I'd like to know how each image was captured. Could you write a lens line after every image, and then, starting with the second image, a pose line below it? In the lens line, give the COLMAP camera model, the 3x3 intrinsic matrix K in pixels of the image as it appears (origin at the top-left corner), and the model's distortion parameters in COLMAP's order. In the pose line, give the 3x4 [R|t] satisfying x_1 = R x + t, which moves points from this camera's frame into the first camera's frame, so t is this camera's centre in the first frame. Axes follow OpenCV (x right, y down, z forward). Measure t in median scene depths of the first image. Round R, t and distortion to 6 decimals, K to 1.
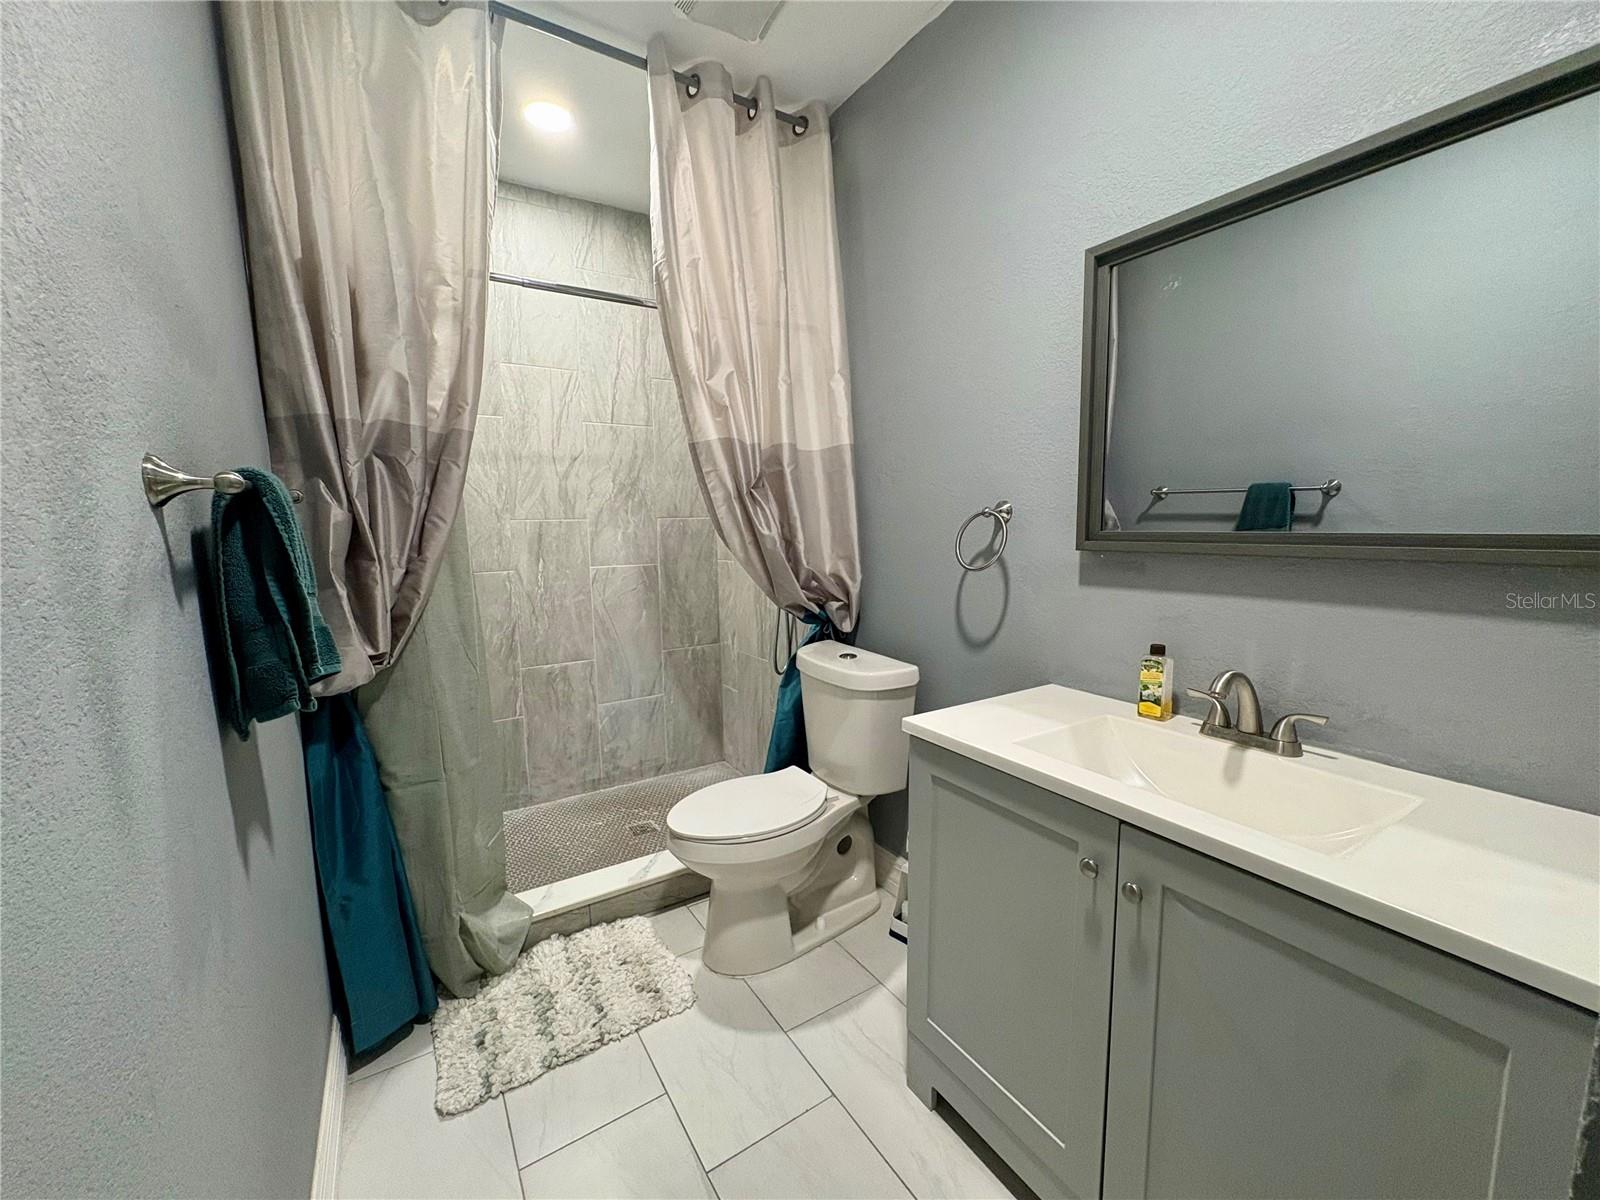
lens RADIAL K [[633.4, 0, 798.6], [0, 633.4, 598.0], [0, 0, 1]] dist [0.000122, 0.000407]
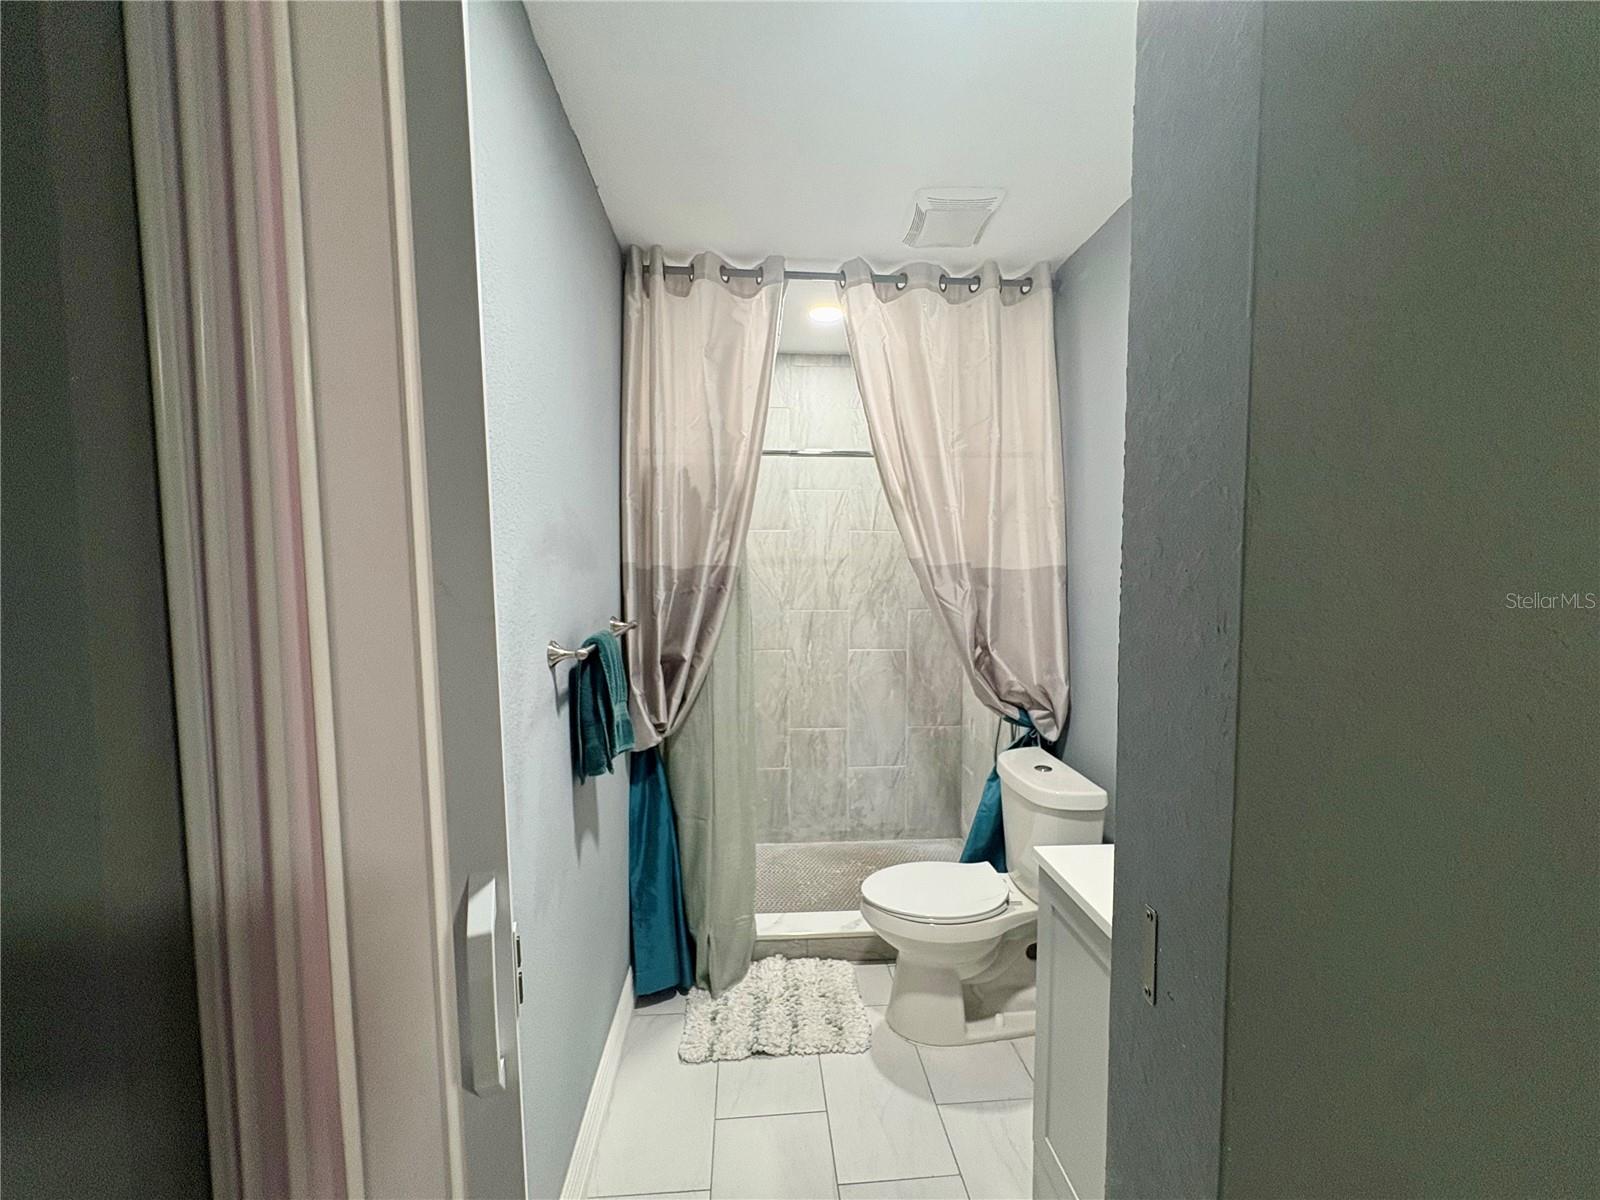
lens RADIAL K [[633.4, 0, 798.6], [0, 633.4, 598.0], [0, 0, 1]] dist [0.000122, 0.000407]
pose [[0.879933, 0.036482, -0.473694, 0.204738], [-0.070377, 0.996057, -0.054021, -0.102829], [0.469856, 0.080872, 0.879031, -0.137472]]
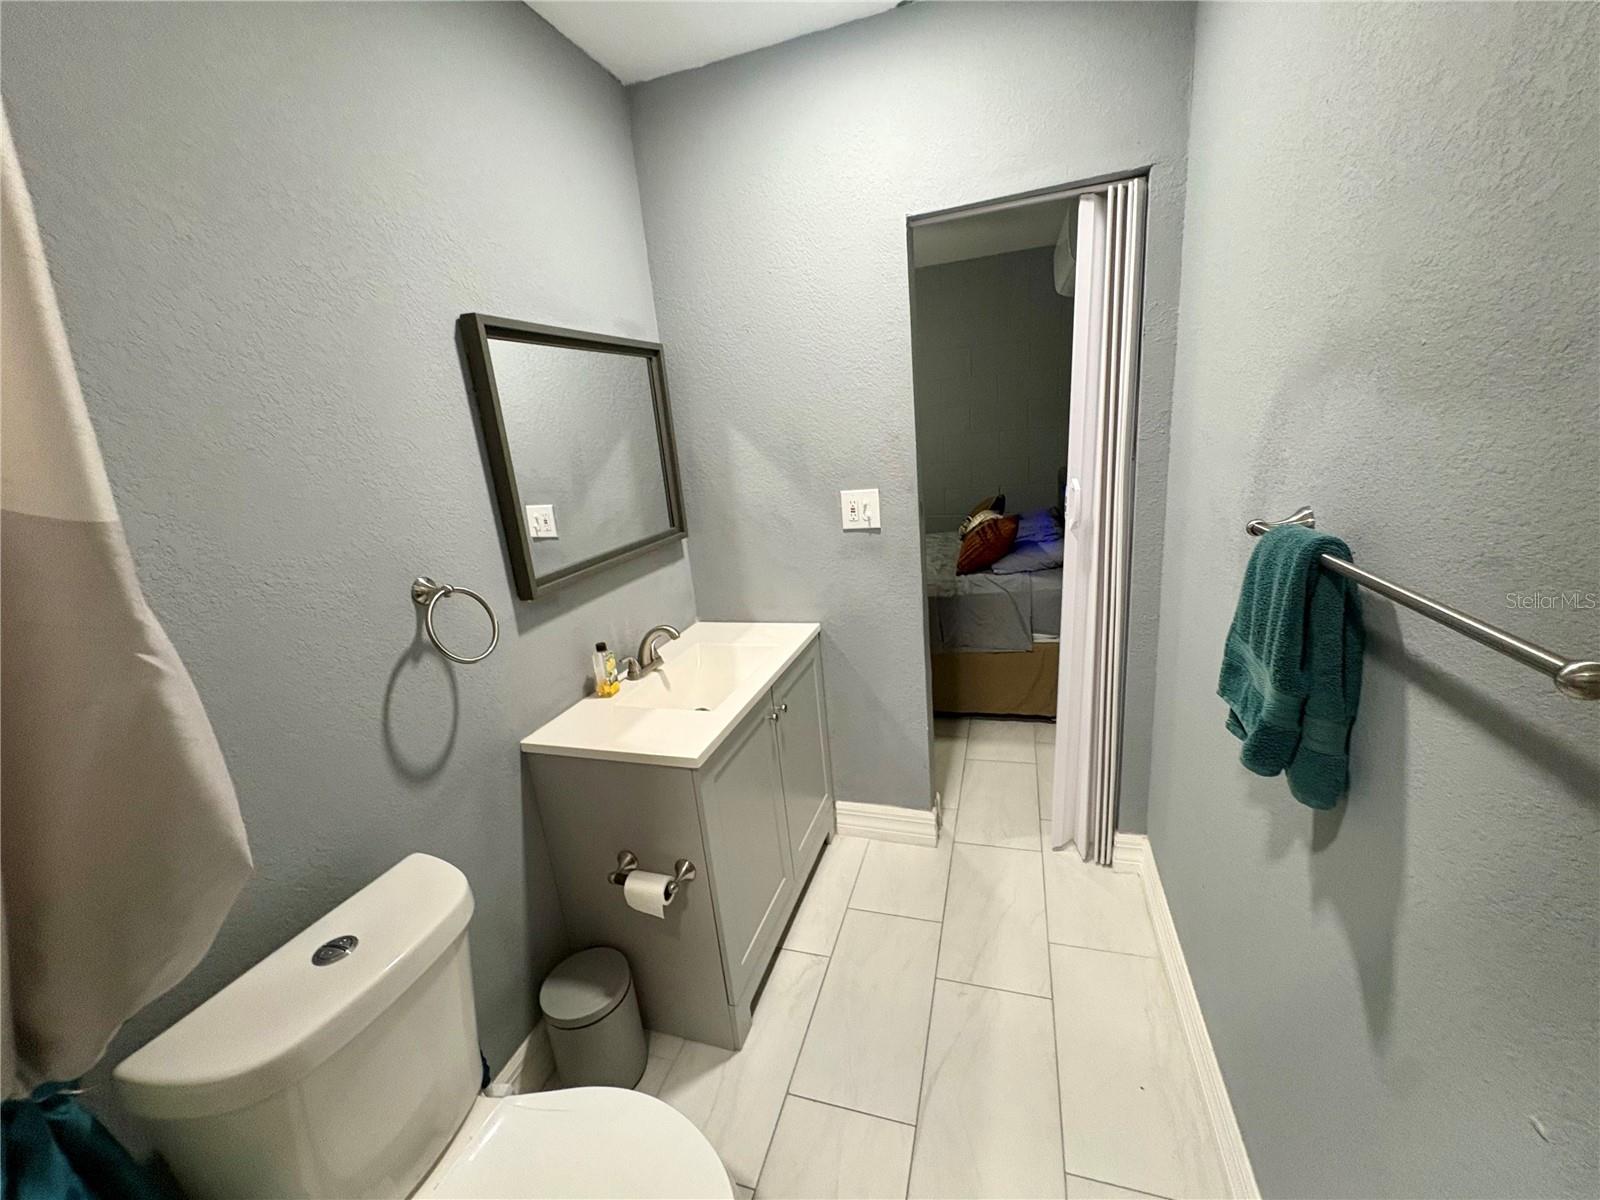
lens RADIAL K [[633.4, 0, 798.6], [0, 633.4, 598.0], [0, 0, 1]] dist [0.000122, 0.000407]
pose [[-0.632324, -0.126531, 0.764301, -0.446776], [0.201092, 0.925948, 0.319660, -0.223440], [-0.748150, 0.355824, -0.560055, 0.854536]]
